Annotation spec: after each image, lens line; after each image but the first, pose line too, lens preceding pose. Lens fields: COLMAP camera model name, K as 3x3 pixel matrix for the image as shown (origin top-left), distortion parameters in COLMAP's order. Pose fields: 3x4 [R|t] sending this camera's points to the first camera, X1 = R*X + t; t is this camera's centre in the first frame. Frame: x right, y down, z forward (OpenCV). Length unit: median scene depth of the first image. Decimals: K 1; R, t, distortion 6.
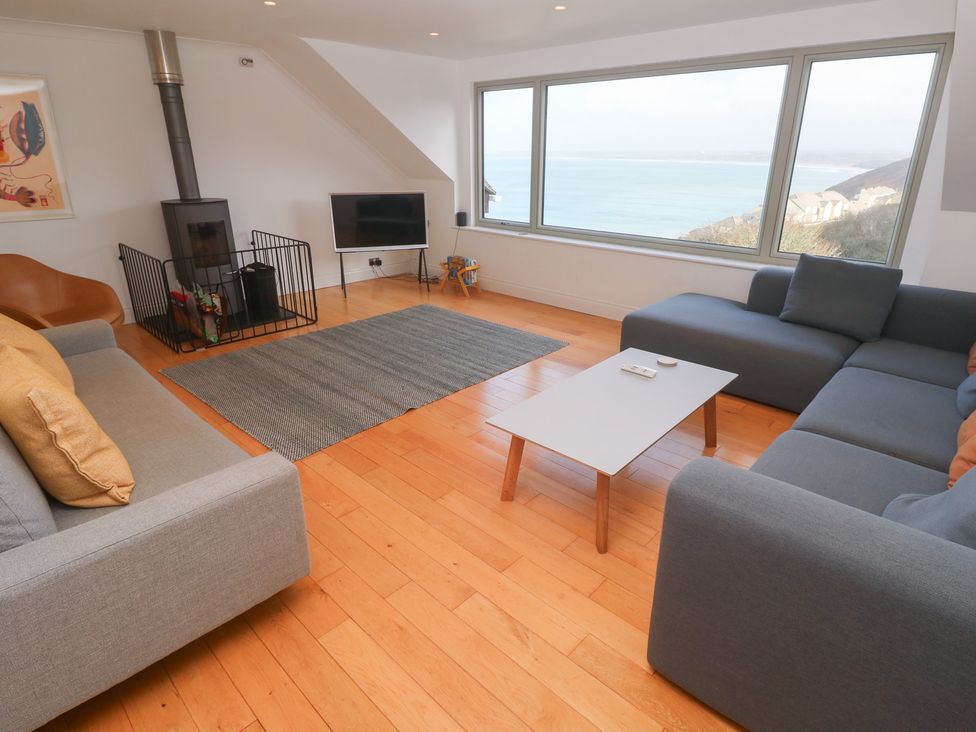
lens RADIAL K [[521.9, 0, 512.1], [0, 521.9, 359.7], [0, 0, 1]] dist [-0.009729, -0.005088]
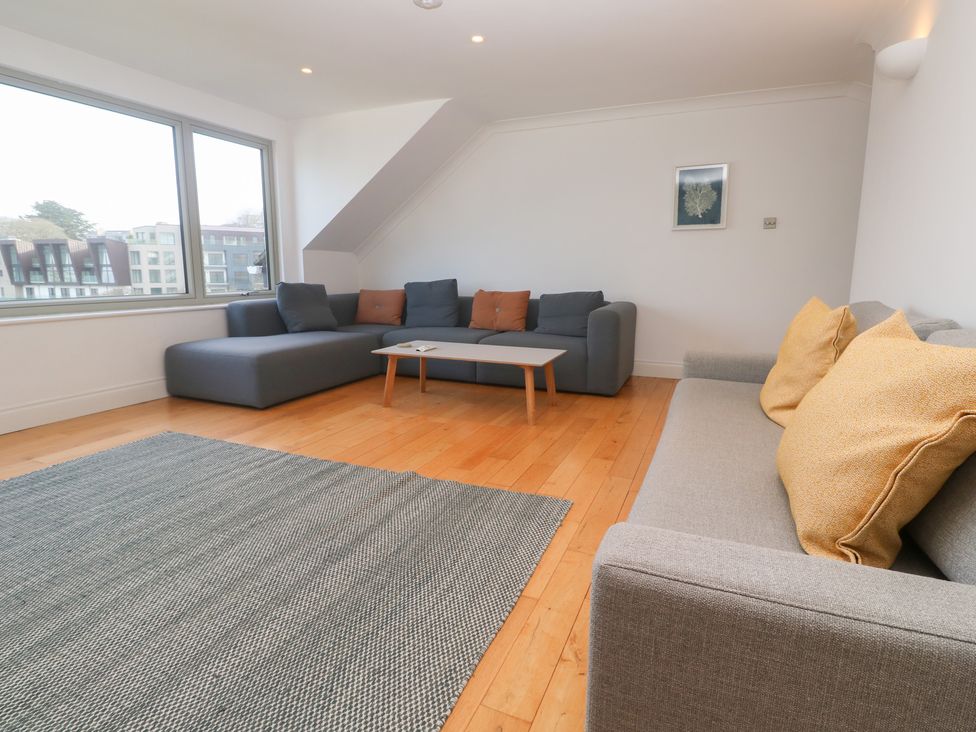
lens RADIAL K [[521.9, 0, 479.1], [0, 521.9, 355.9], [0, 0, 1]] dist [-0.009729, -0.005088]
pose [[-0.296334, -0.164762, 0.940765, -0.692676], [0.335734, 0.904174, 0.264107, -0.175739], [-0.894130, 0.394111, -0.212622, 0.743368]]
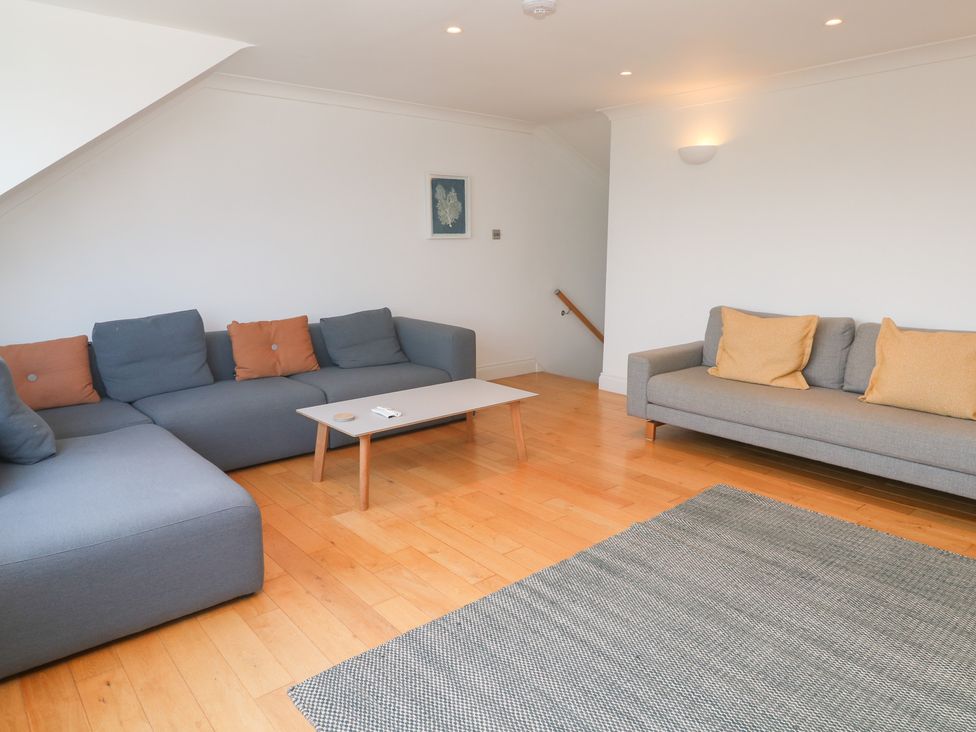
lens RADIAL K [[669.0, 0, 493.8], [0, 669.0, 360.4], [0, 0, 1]] dist [0.004102, 0.002095]
pose [[-0.990994, -0.032001, 0.130029, -0.082540], [0.040540, 0.853762, 0.519082, -0.465069], [-0.127625, 0.519678, -0.844776, 1.279342]]
